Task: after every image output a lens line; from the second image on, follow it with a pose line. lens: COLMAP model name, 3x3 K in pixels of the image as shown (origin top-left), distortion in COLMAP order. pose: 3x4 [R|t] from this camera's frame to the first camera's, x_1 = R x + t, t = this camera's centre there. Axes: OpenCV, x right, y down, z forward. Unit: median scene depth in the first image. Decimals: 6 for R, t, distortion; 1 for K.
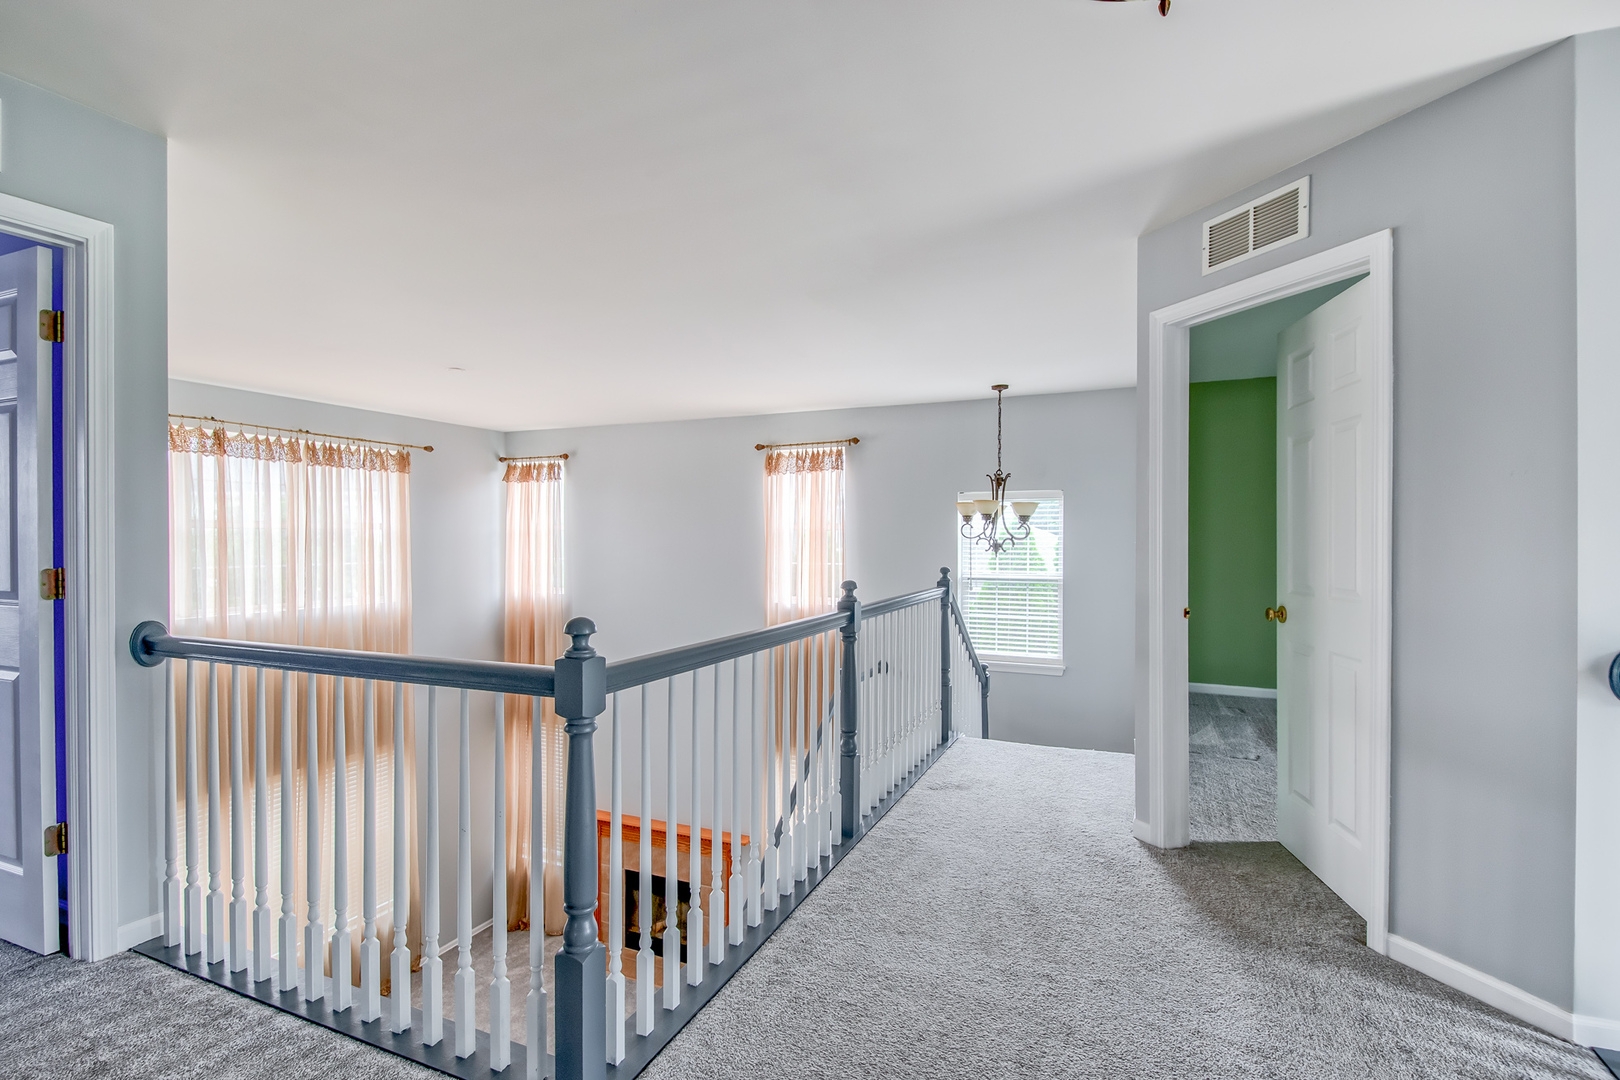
lens RADIAL K [[784.7, 0, 815.7], [0, 784.7, 543.7], [0, 0, 1]] dist [0.025990, -0.007291]
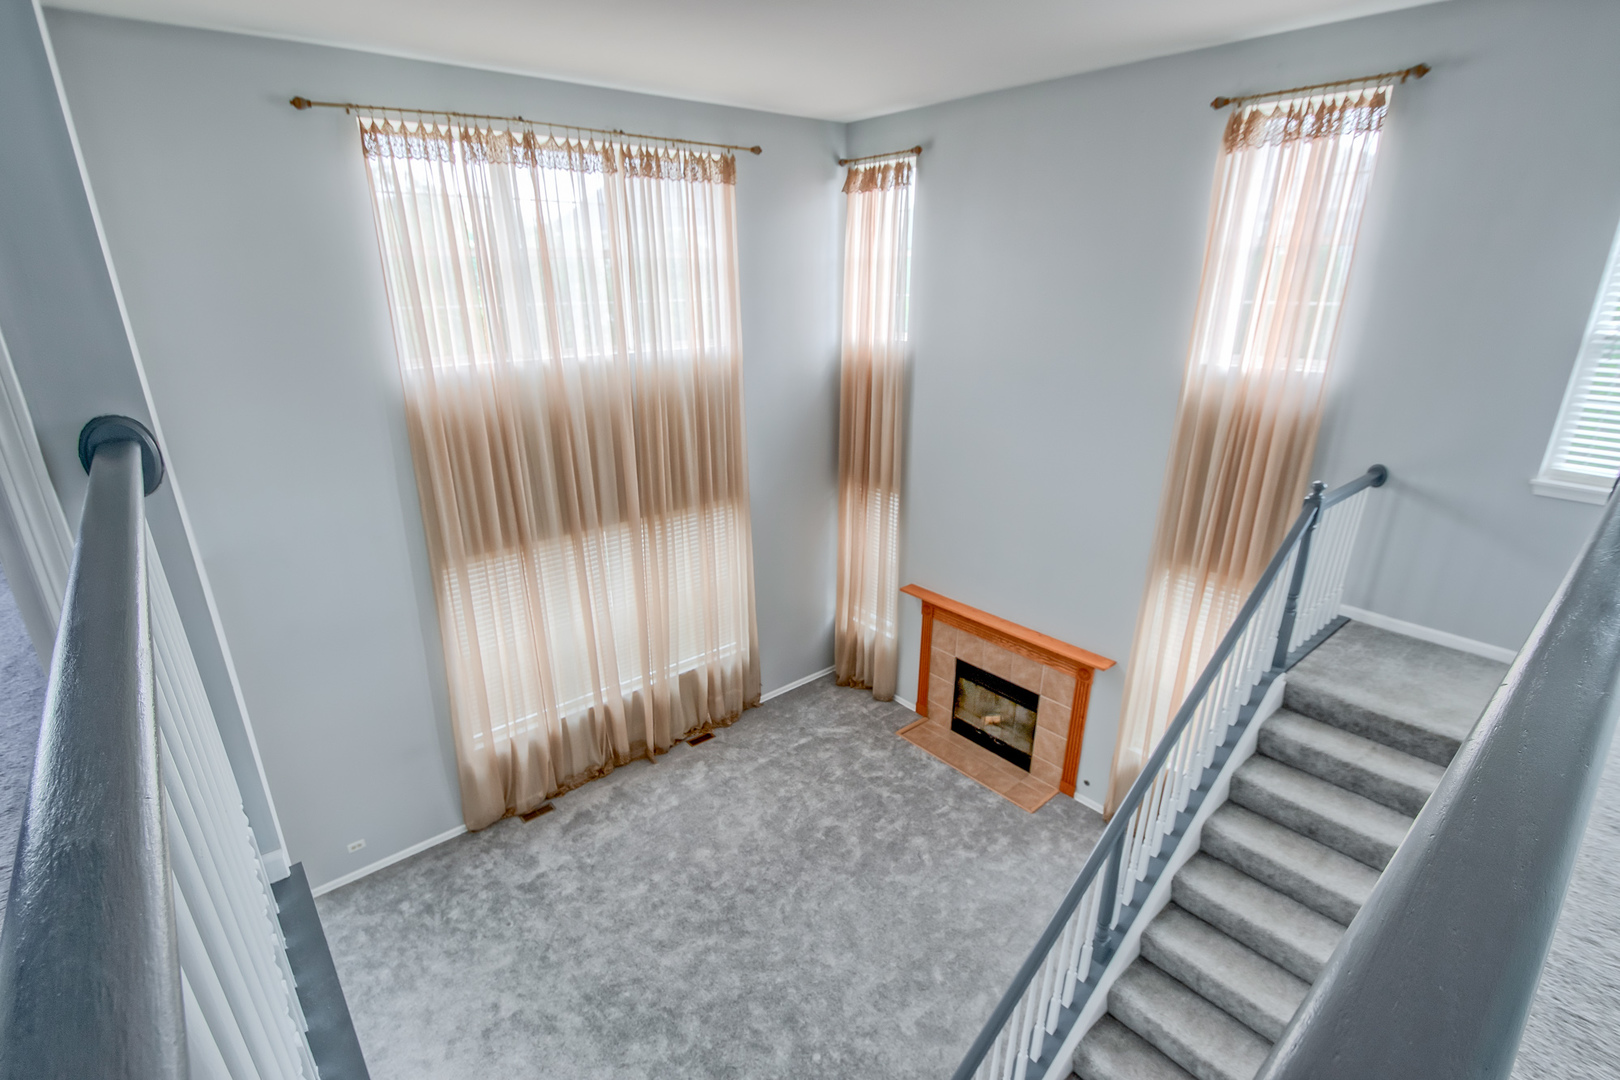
lens RADIAL K [[784.7, 0, 785.1], [0, 784.7, 567.9], [0, 0, 1]] dist [0.025990, -0.007291]
pose [[0.892042, 0.152510, -0.425442, -0.055902], [0.004995, 0.937960, 0.346708, 0.001063], [0.451924, -0.311403, 0.835938, 0.213617]]
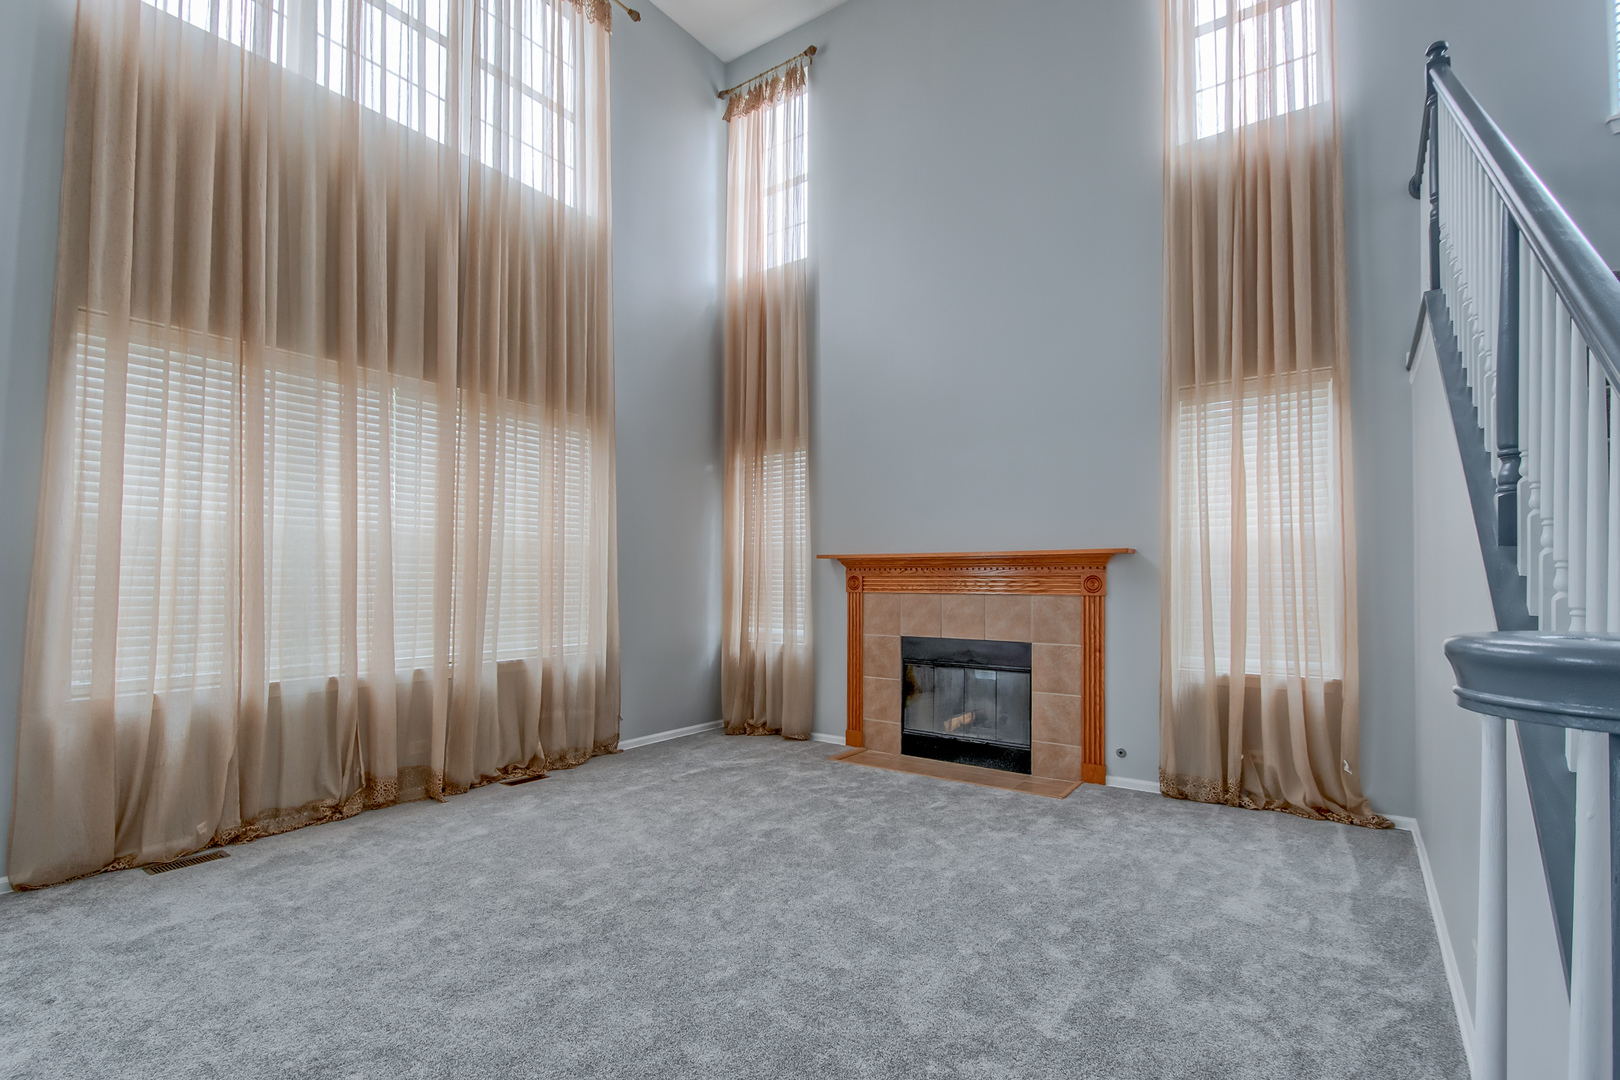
lens RADIAL K [[784.7, 0, 791.0], [0, 784.7, 569.3], [0, 0, 1]] dist [0.025990, -0.007291]
pose [[0.977280, -0.005646, -0.211875, -0.219269], [-0.002955, 0.999185, -0.040257, 0.433380], [0.211930, 0.039969, 0.976467, 0.380117]]
